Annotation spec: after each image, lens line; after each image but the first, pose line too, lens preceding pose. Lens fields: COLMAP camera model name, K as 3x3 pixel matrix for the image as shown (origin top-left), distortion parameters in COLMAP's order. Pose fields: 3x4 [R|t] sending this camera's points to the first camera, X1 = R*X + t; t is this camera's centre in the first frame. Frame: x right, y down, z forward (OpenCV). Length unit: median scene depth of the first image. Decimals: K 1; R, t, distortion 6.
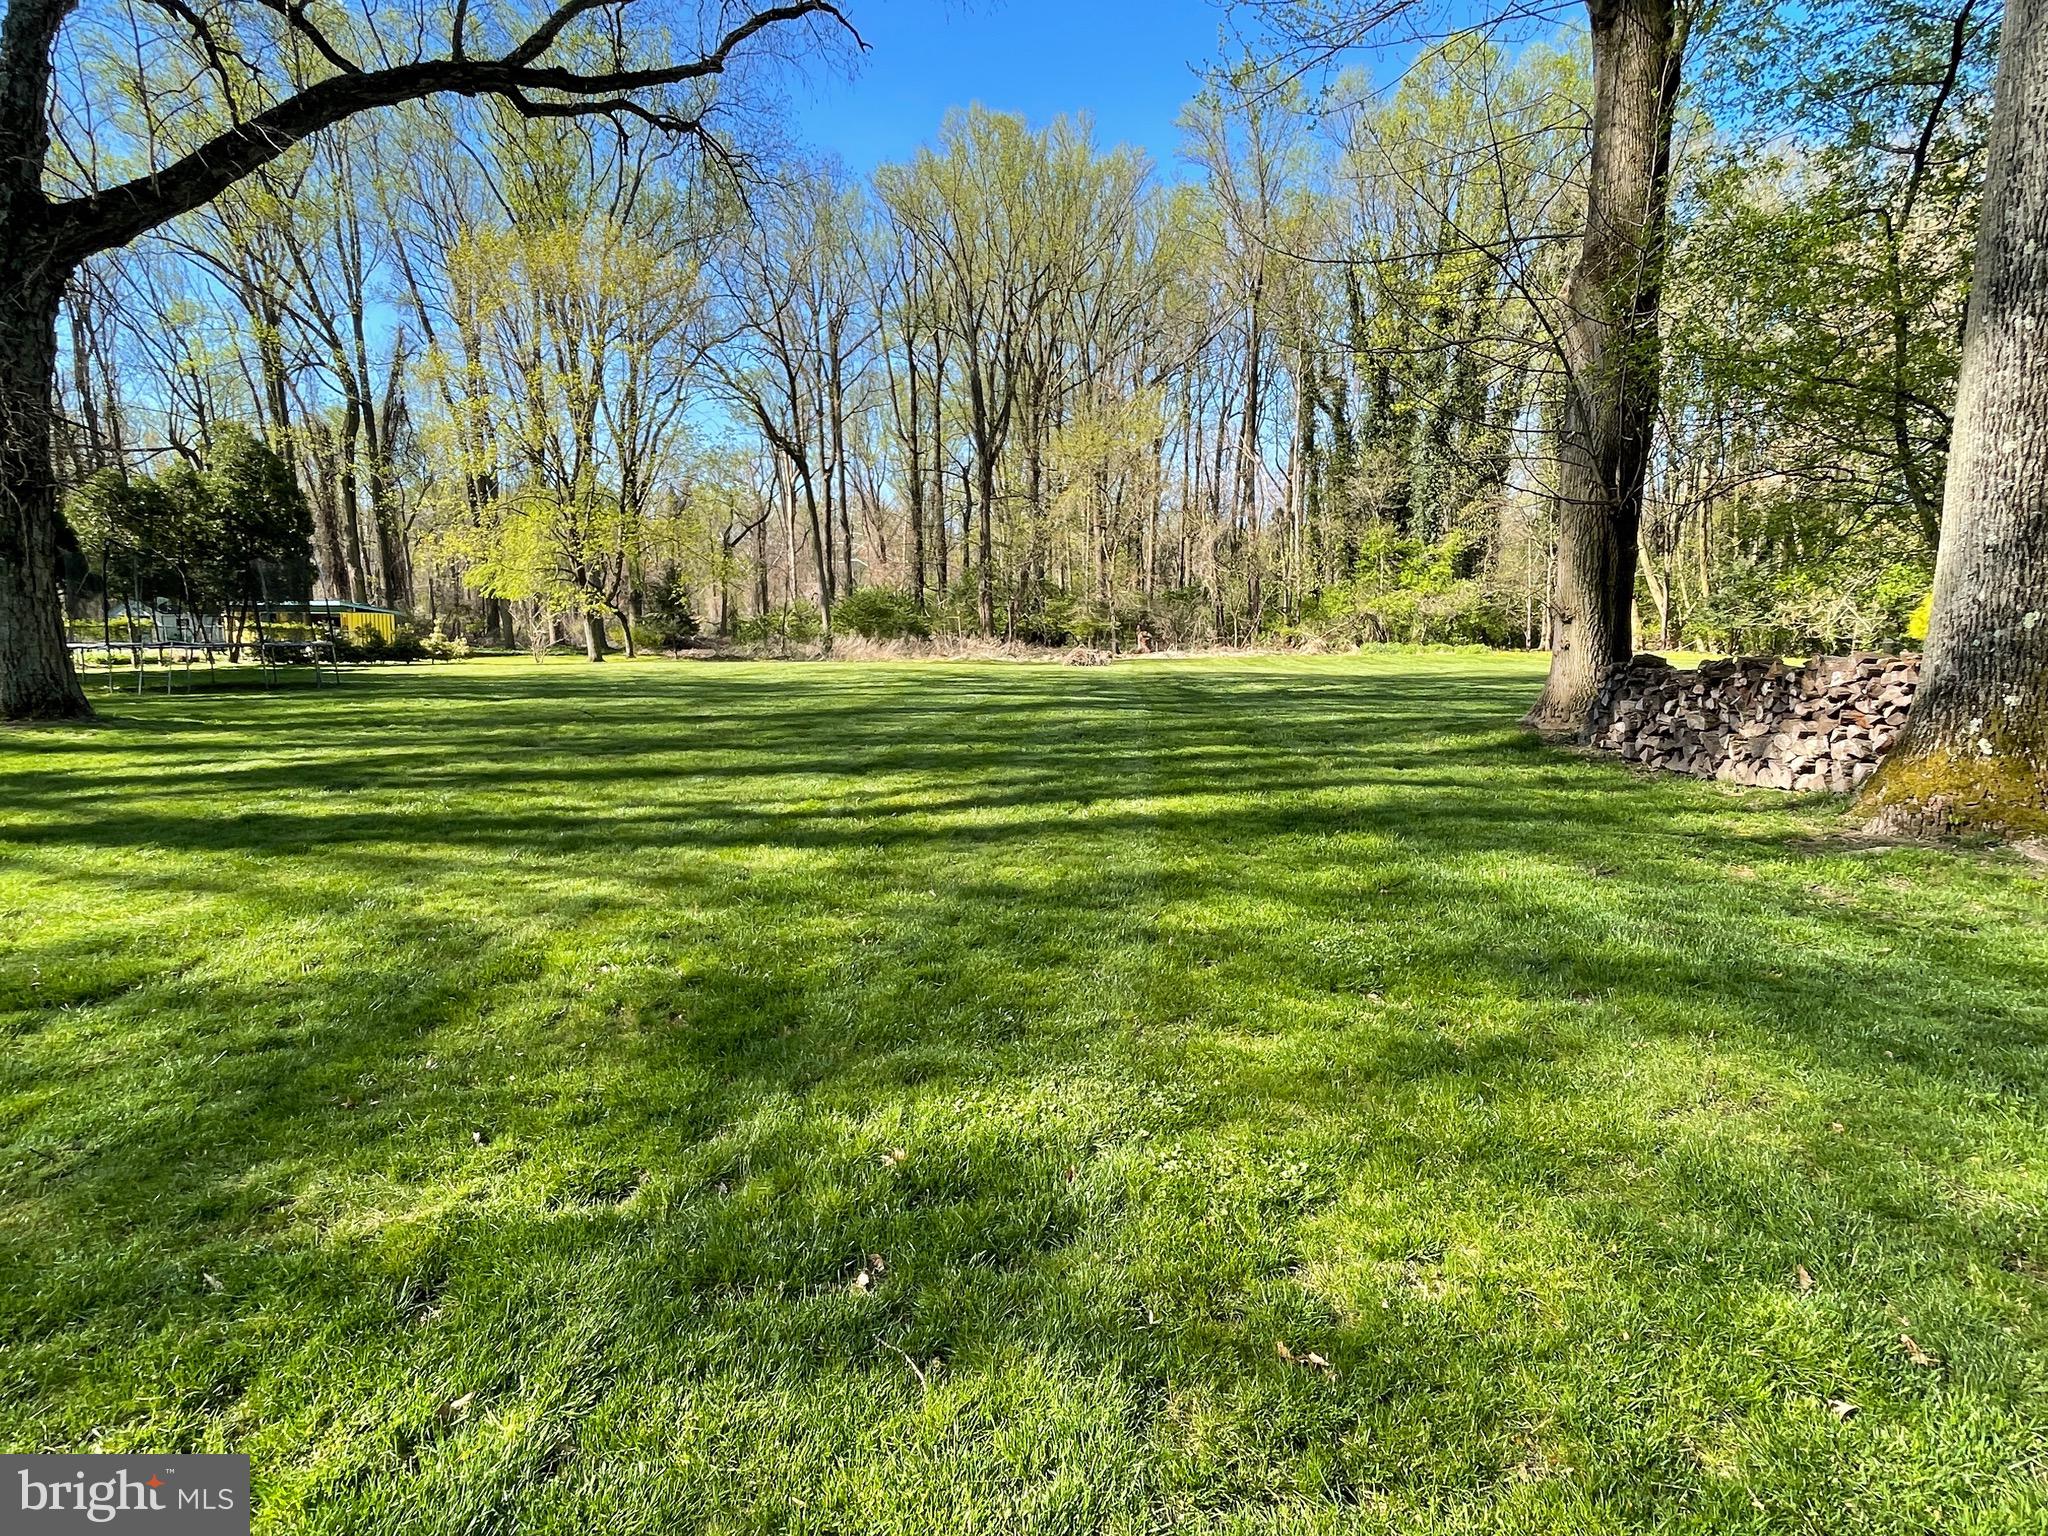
lens RADIAL K [[1076.9, 0, 1024.0], [0, 1076.9, 768.0], [0, 0, 1]] dist [-0.022067, 0.000035]
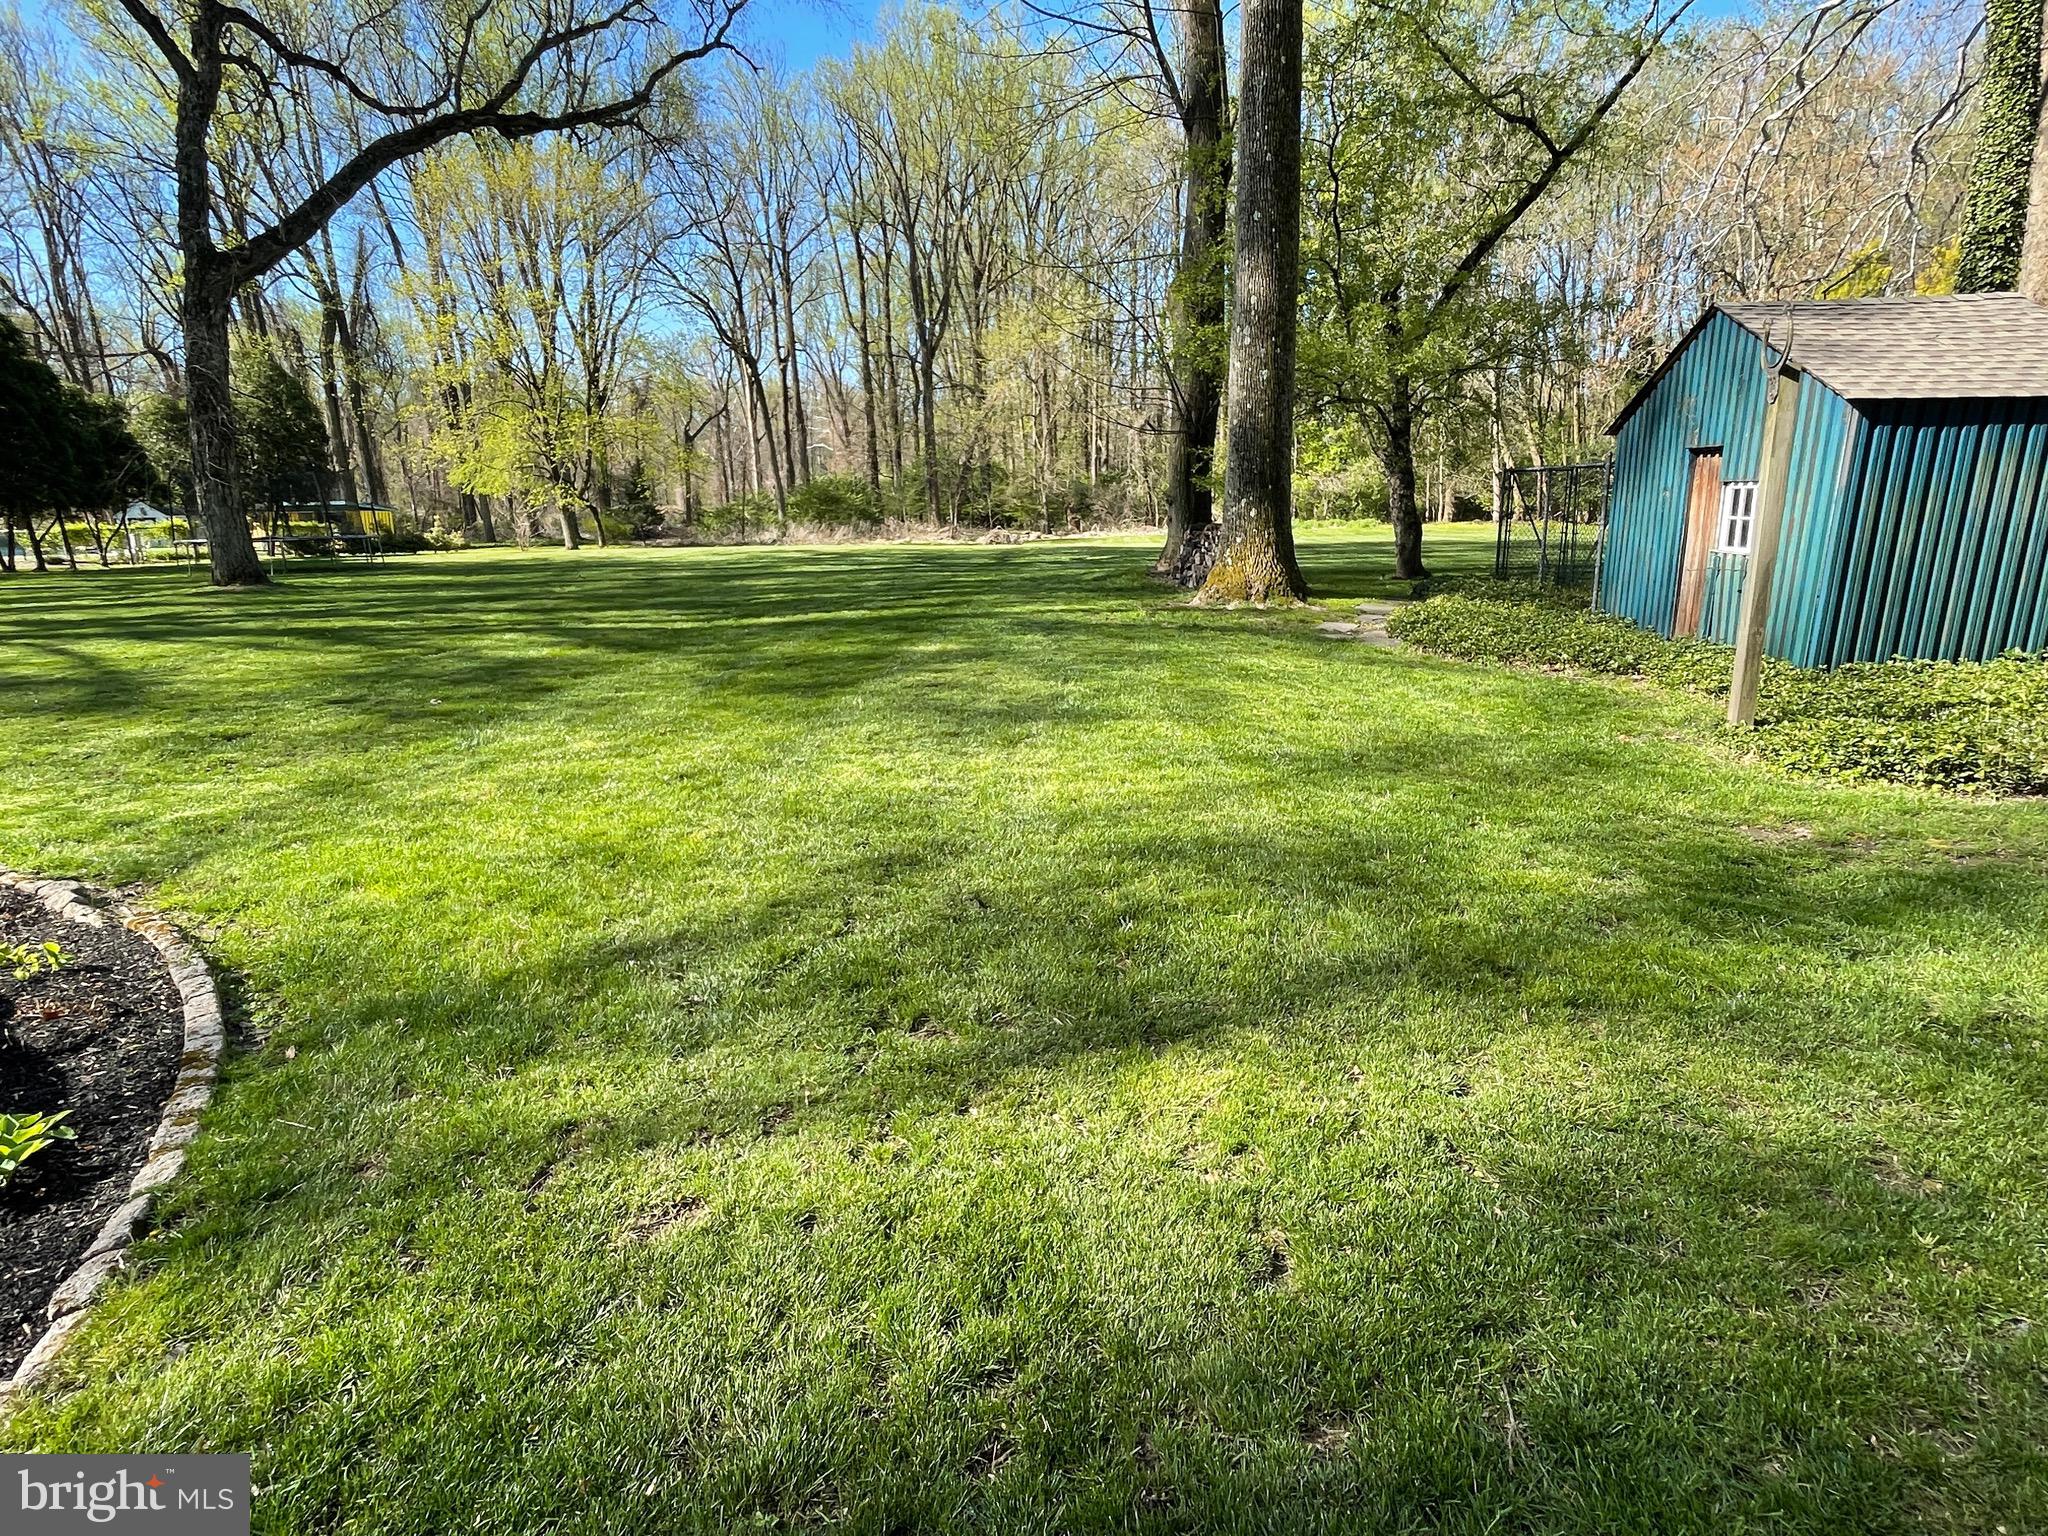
lens RADIAL K [[1083.7, 0, 1024.0], [0, 1083.7, 768.0], [0, 0, 1]] dist [-0.024939, -0.000760]
pose [[0.999684, -0.021084, 0.013723, 0.041569], [0.019546, 0.994395, 0.103907, 0.015153], [-0.015836, -0.103606, 0.994492, -0.119877]]
